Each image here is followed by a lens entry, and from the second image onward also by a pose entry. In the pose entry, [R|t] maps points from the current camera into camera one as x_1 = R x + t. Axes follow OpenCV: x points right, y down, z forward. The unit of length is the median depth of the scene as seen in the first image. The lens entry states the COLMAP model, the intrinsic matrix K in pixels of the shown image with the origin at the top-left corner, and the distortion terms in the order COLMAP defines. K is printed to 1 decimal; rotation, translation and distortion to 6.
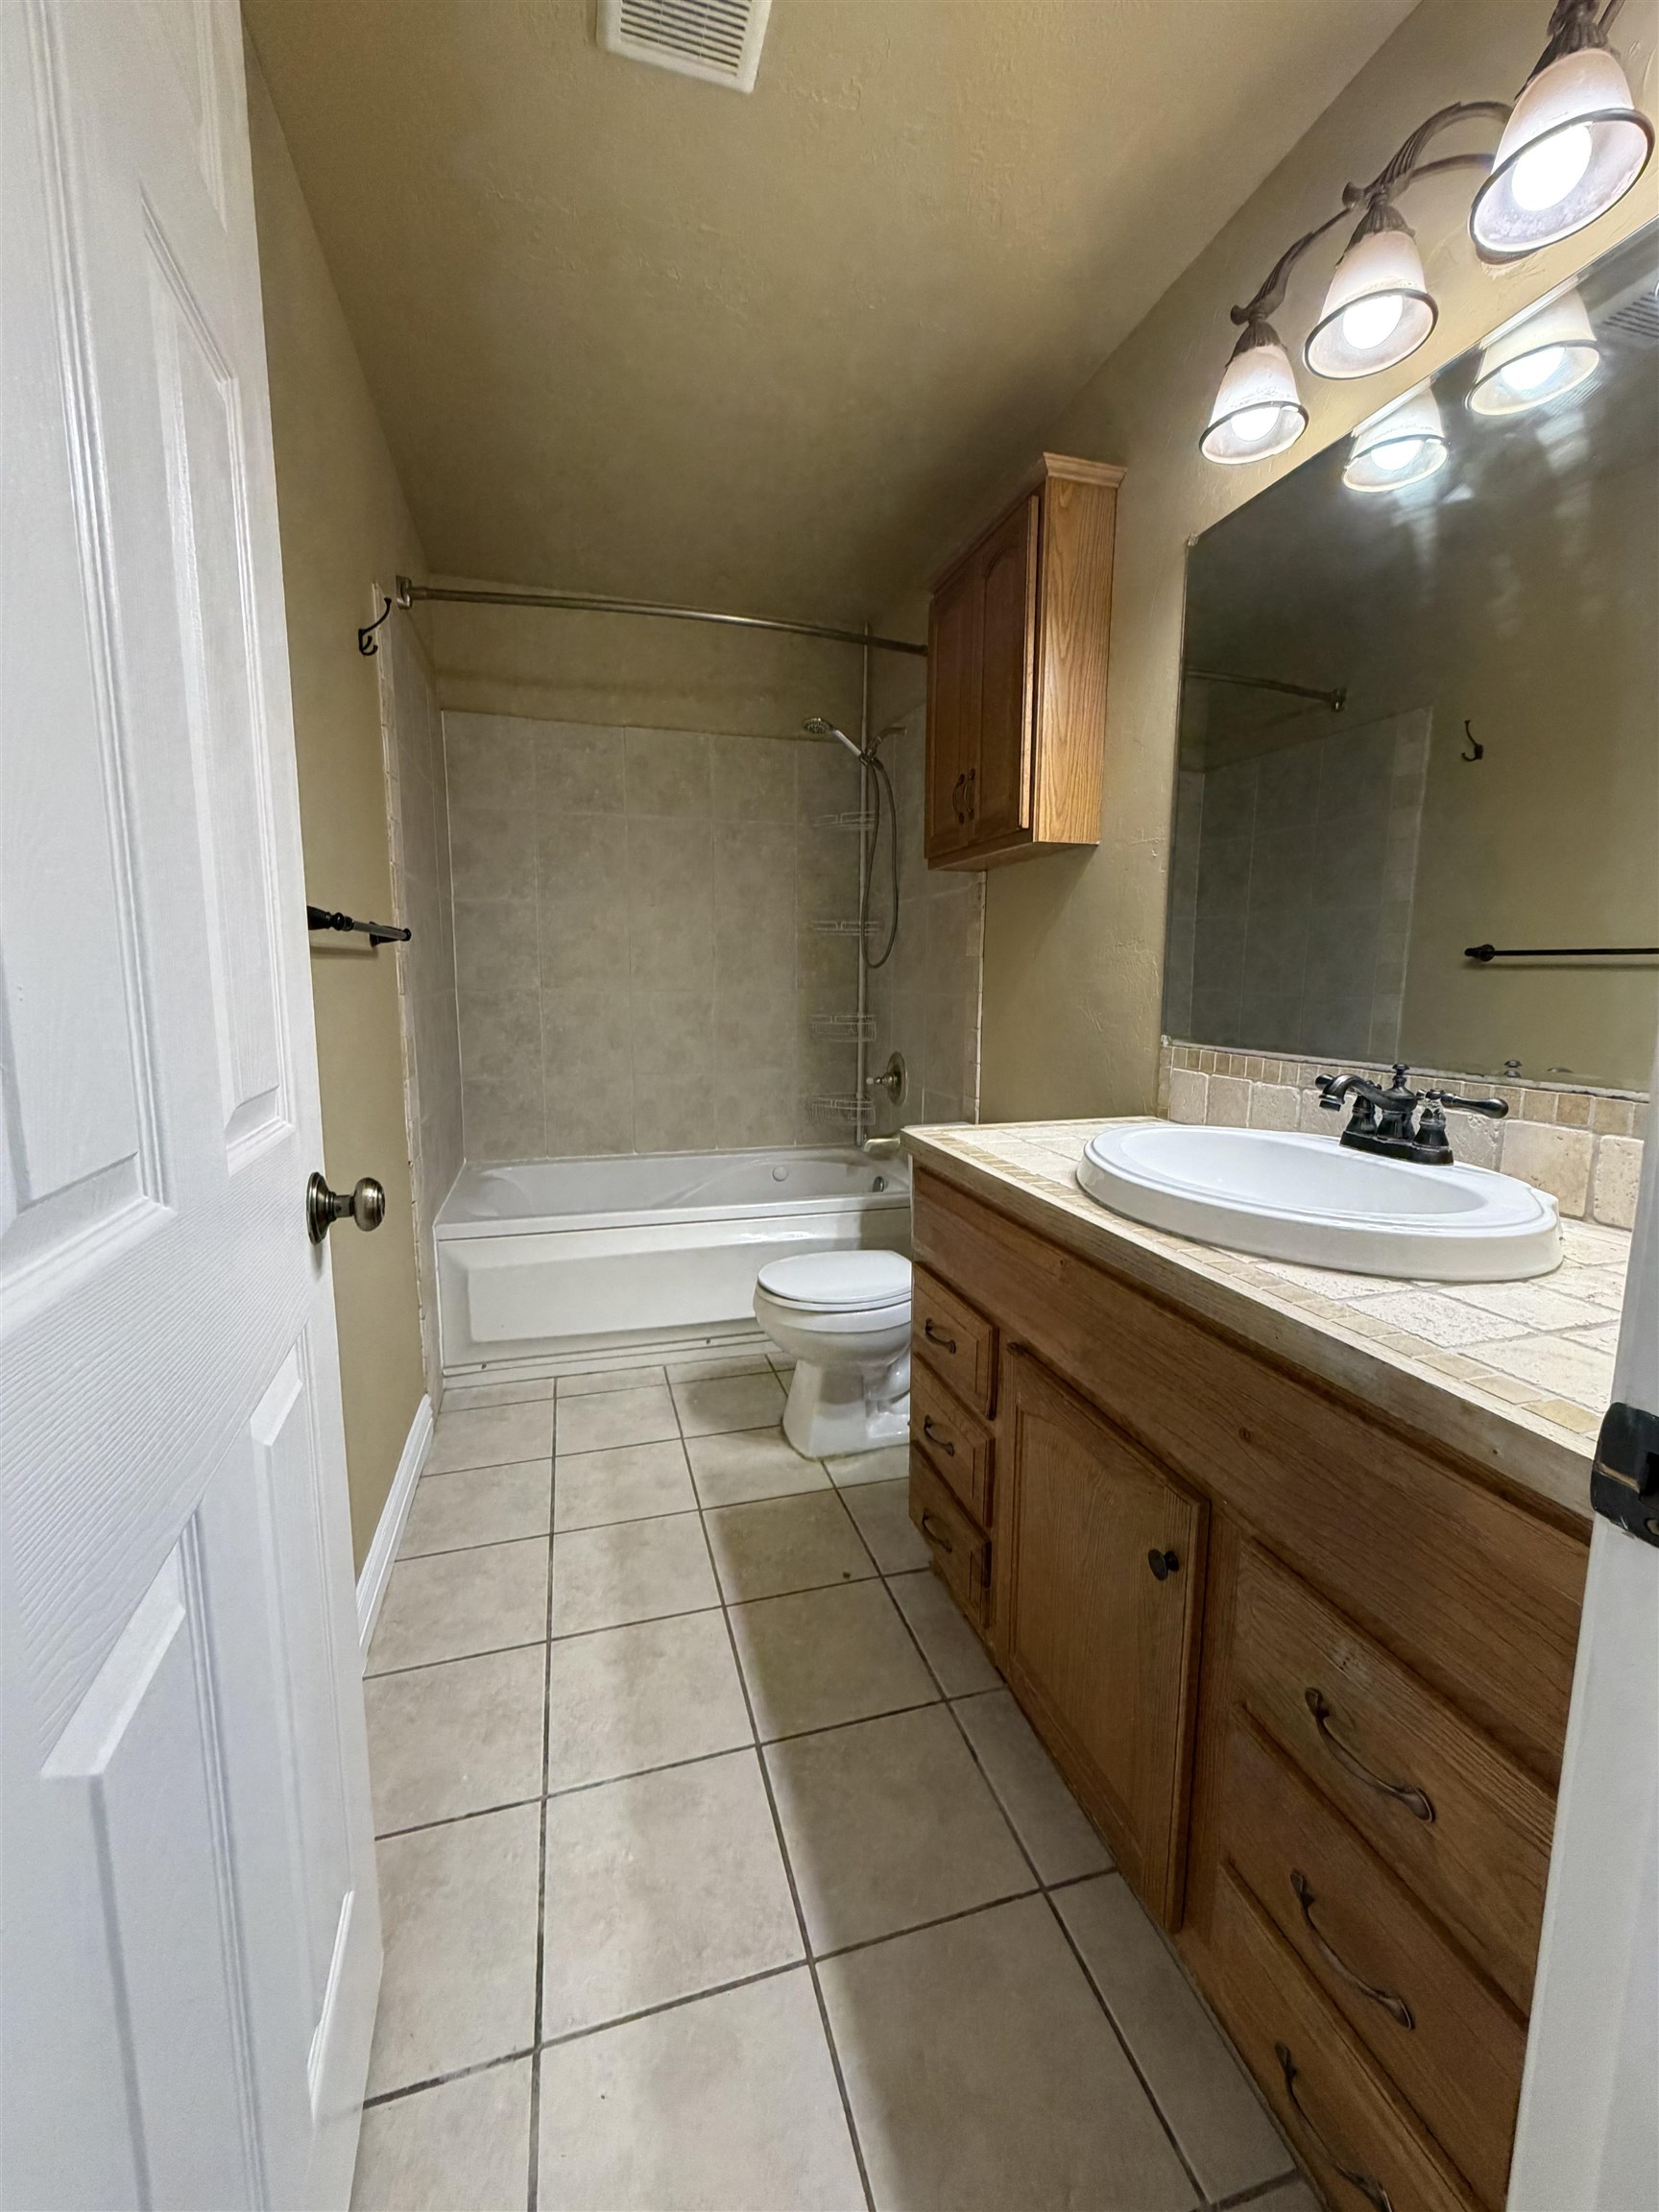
lens RADIAL K [[891.4, 0, 832.7], [0, 891.4, 1103.3], [0, 0, 1]] dist [0.018915, 0.000556]
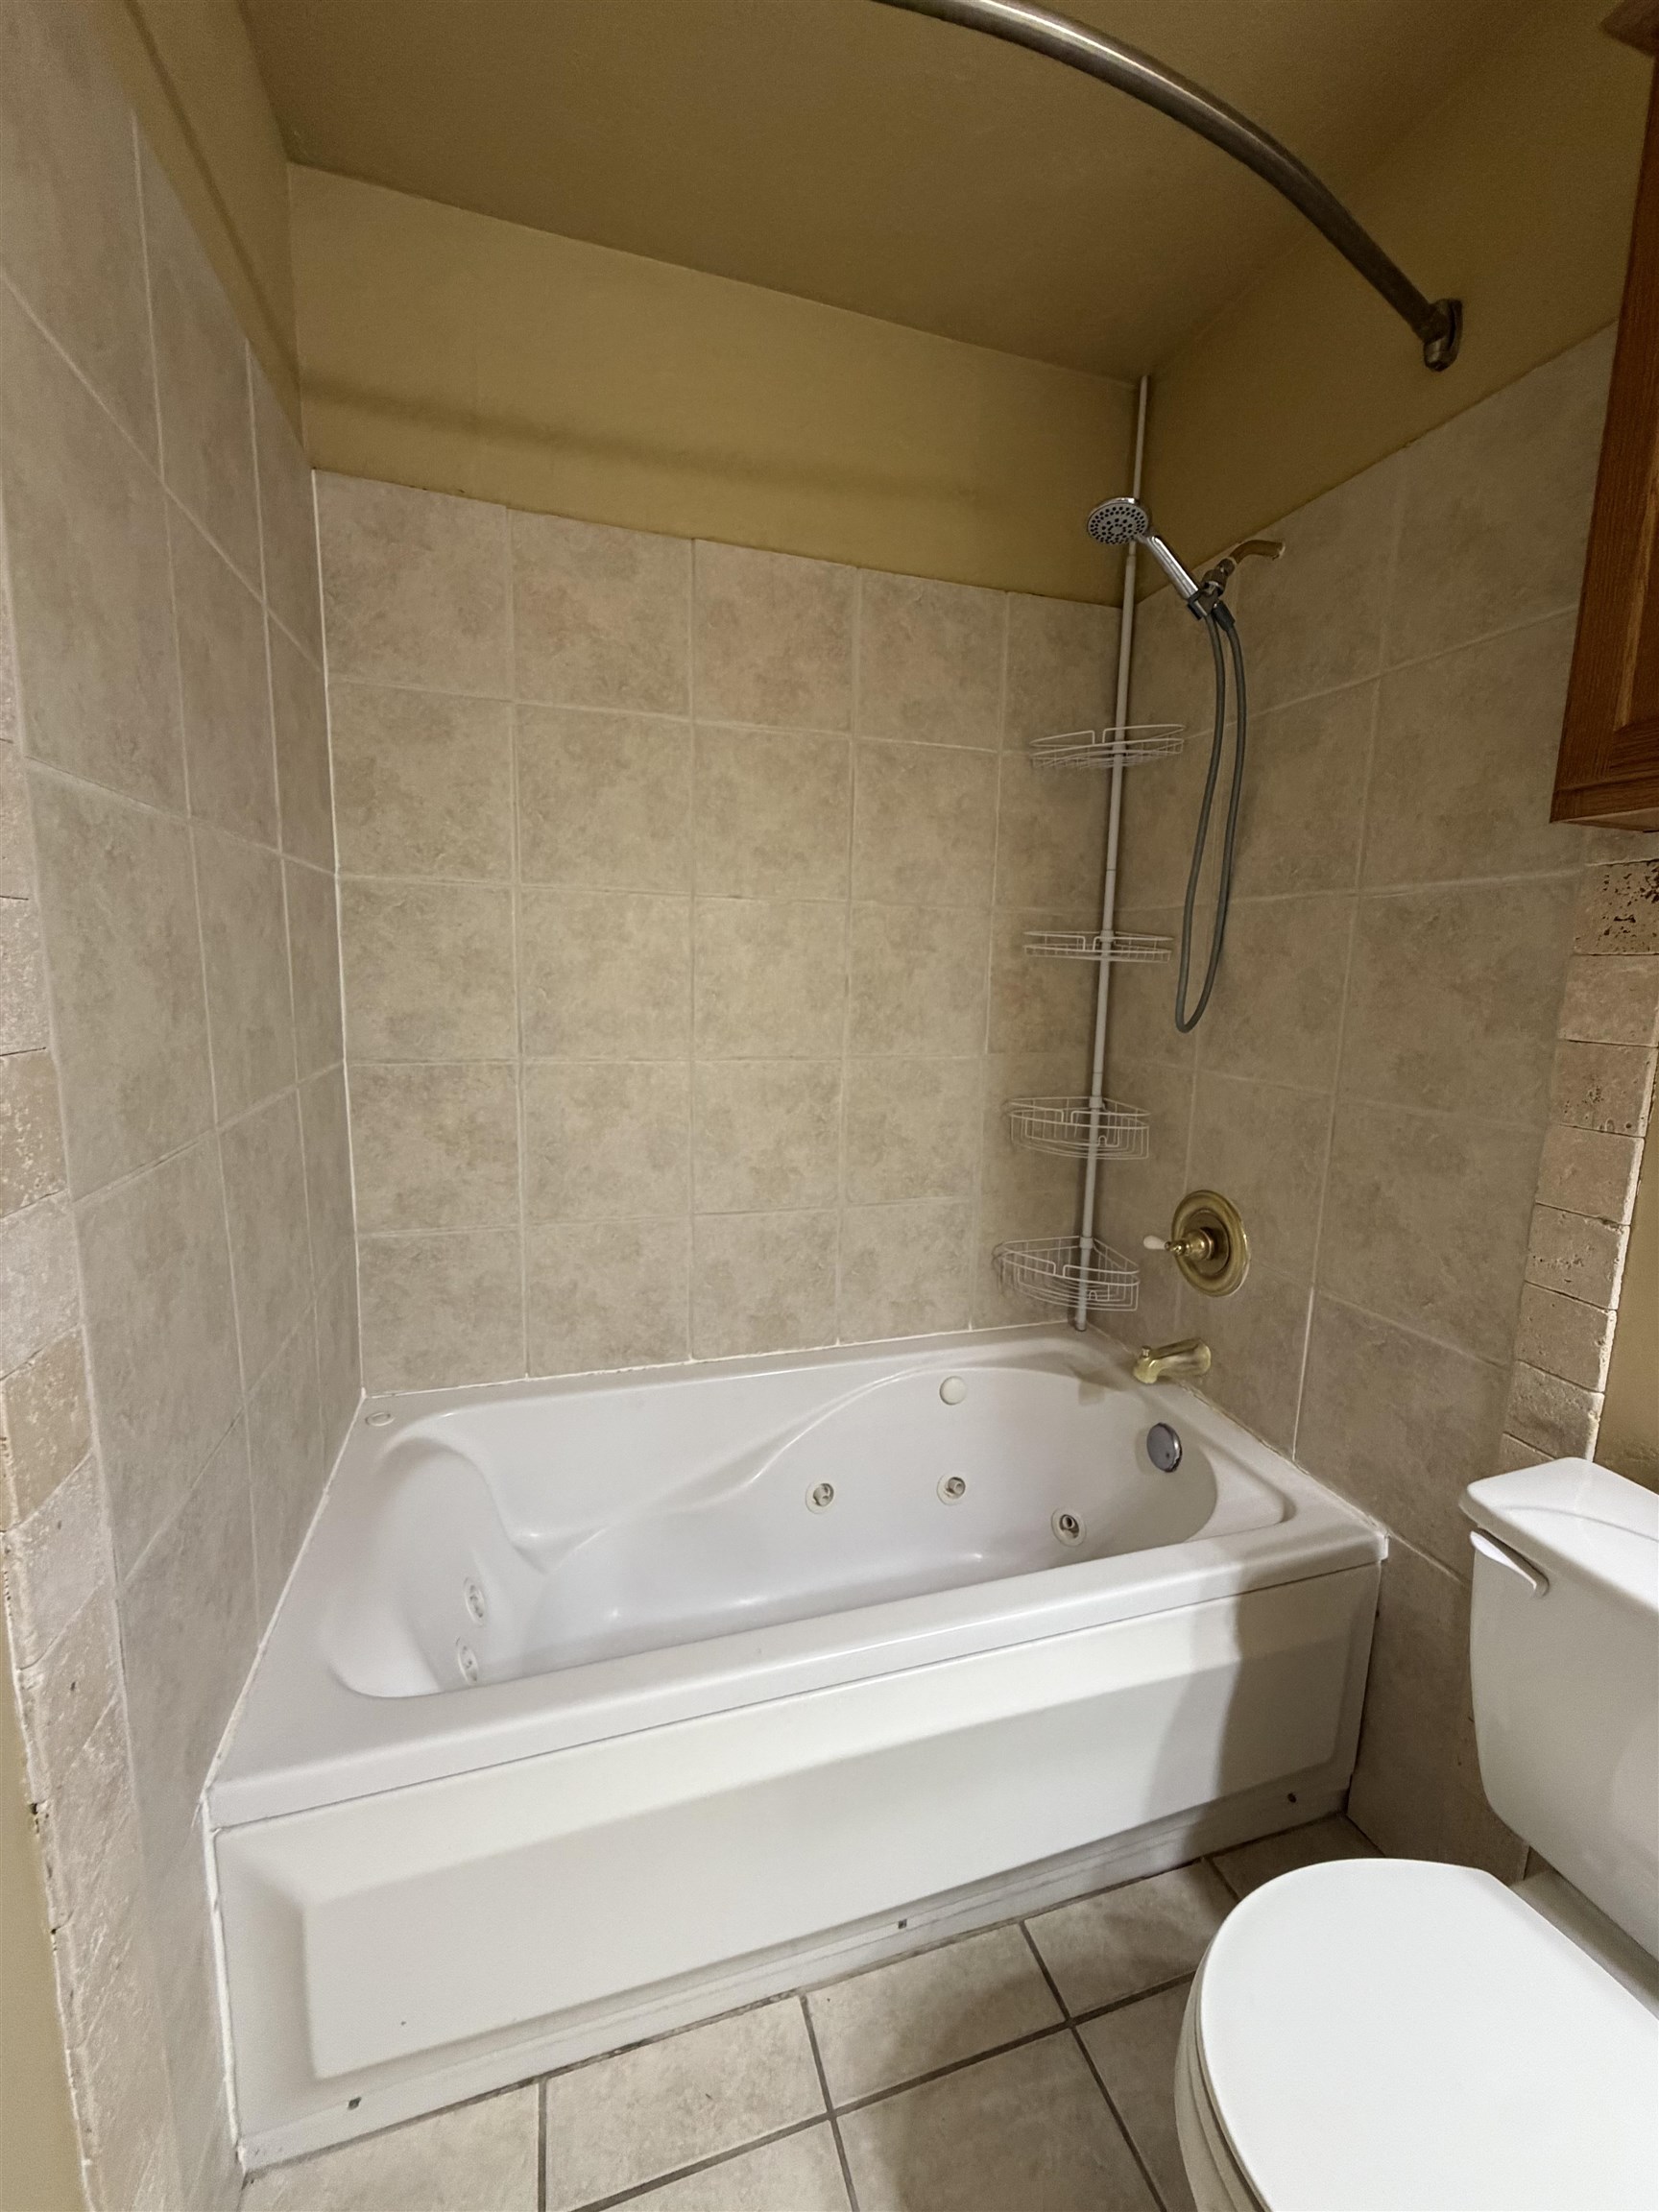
lens RADIAL K [[891.4, 0, 828.2], [0, 891.4, 1097.0], [0, 0, 1]] dist [0.018915, 0.000556]
pose [[0.999465, 0.015210, 0.028947, -0.162145], [-0.015266, 0.999882, 0.001738, -0.106600], [-0.028917, -0.002179, 0.999579, 0.477940]]
